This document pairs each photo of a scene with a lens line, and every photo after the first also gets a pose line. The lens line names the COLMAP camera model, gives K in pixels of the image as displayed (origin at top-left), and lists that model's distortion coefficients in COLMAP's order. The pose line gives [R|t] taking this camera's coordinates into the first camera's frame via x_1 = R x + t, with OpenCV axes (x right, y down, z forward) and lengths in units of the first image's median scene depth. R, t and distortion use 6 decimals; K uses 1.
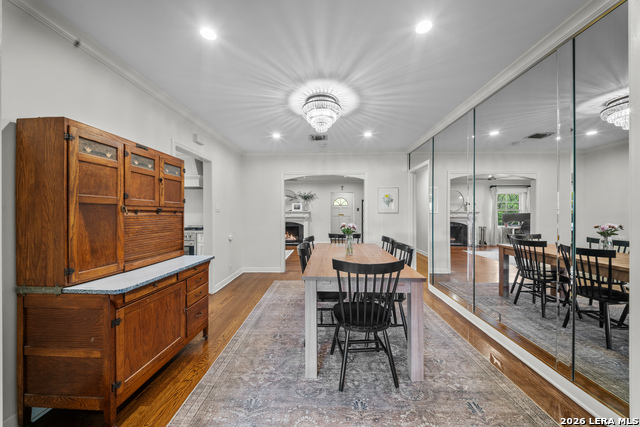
lens RADIAL K [[222.7, 0, 319.3], [0, 222.7, 218.9], [0, 0, 1]] dist [-0.000348, -0.000156]
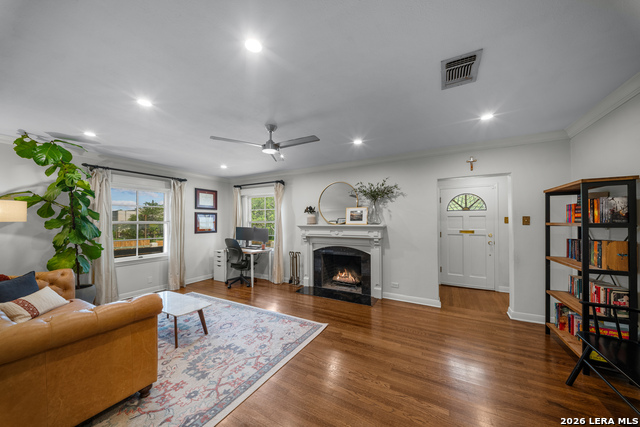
lens RADIAL K [[222.7, 0, 319.3], [0, 222.7, 218.9], [0, 0, 1]] dist [-0.000348, -0.000156]
pose [[0.888633, -0.004008, -0.458602, 0.166924], [-0.013276, 0.999318, -0.034458, -0.106246], [0.458427, 0.036709, 0.887973, 1.946295]]
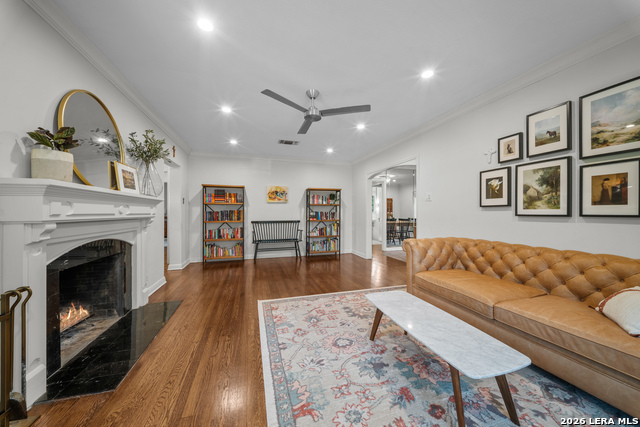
lens RADIAL K [[226.2, 0, 319.7], [0, 226.2, 210.9], [0, 0, 1]] dist [-0.002437, -0.000417]
pose [[-0.328780, 0.011252, 0.944339, -1.607676], [0.028424, 0.999594, -0.002015, -0.030048], [-0.943979, 0.026179, -0.328967, 3.162144]]
